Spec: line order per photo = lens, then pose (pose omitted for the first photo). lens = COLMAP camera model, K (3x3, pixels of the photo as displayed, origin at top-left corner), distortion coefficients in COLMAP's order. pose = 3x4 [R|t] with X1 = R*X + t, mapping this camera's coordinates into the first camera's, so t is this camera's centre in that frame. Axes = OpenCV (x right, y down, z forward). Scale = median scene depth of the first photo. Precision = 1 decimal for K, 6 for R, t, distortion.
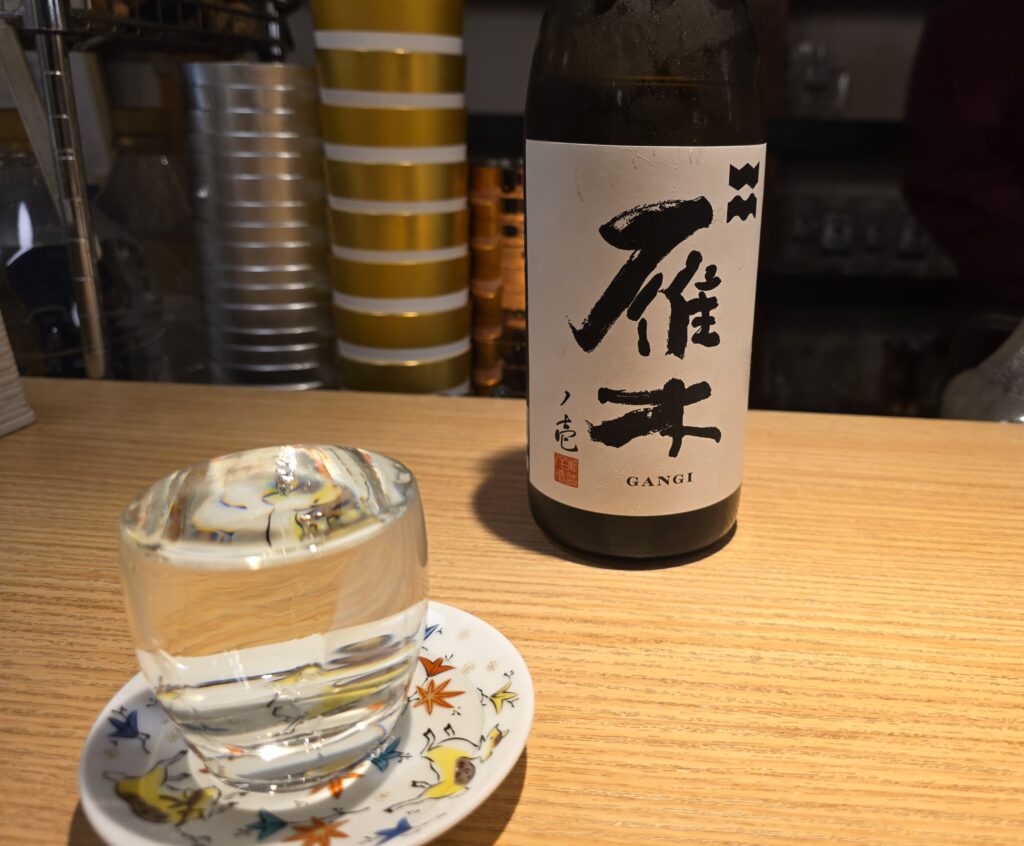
lens RADIAL K [[1161.0, 0, 512.1], [0, 1161.0, 422.5], [0, 0, 1]] dist [-0.005309, 0.000000]
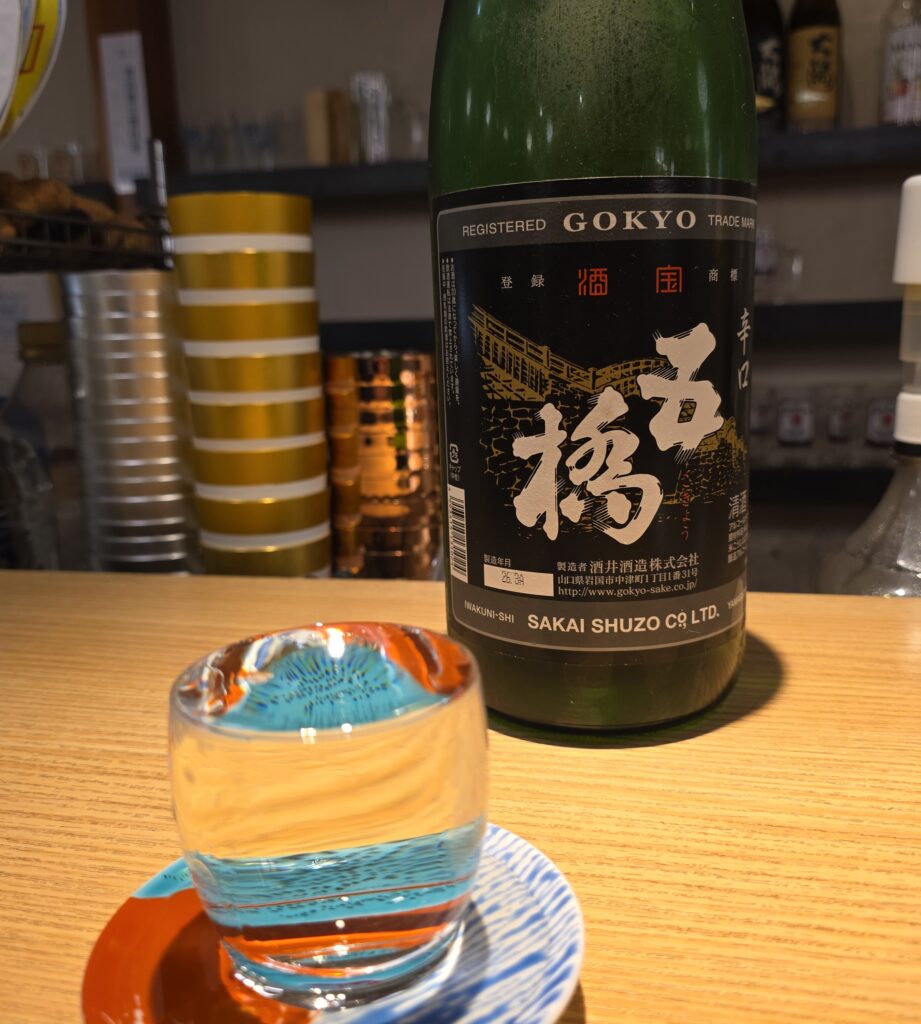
lens RADIAL K [[1349.5, 0, 460.4], [0, 1349.5, 512.5], [0, 0, 1]] dist [0.008207, 0.000000]
pose [[0.979307, -0.024970, -0.200836, 0.324528], [-0.005182, 0.988940, -0.148223, 0.093400], [0.202316, 0.146197, 0.968346, -0.113921]]
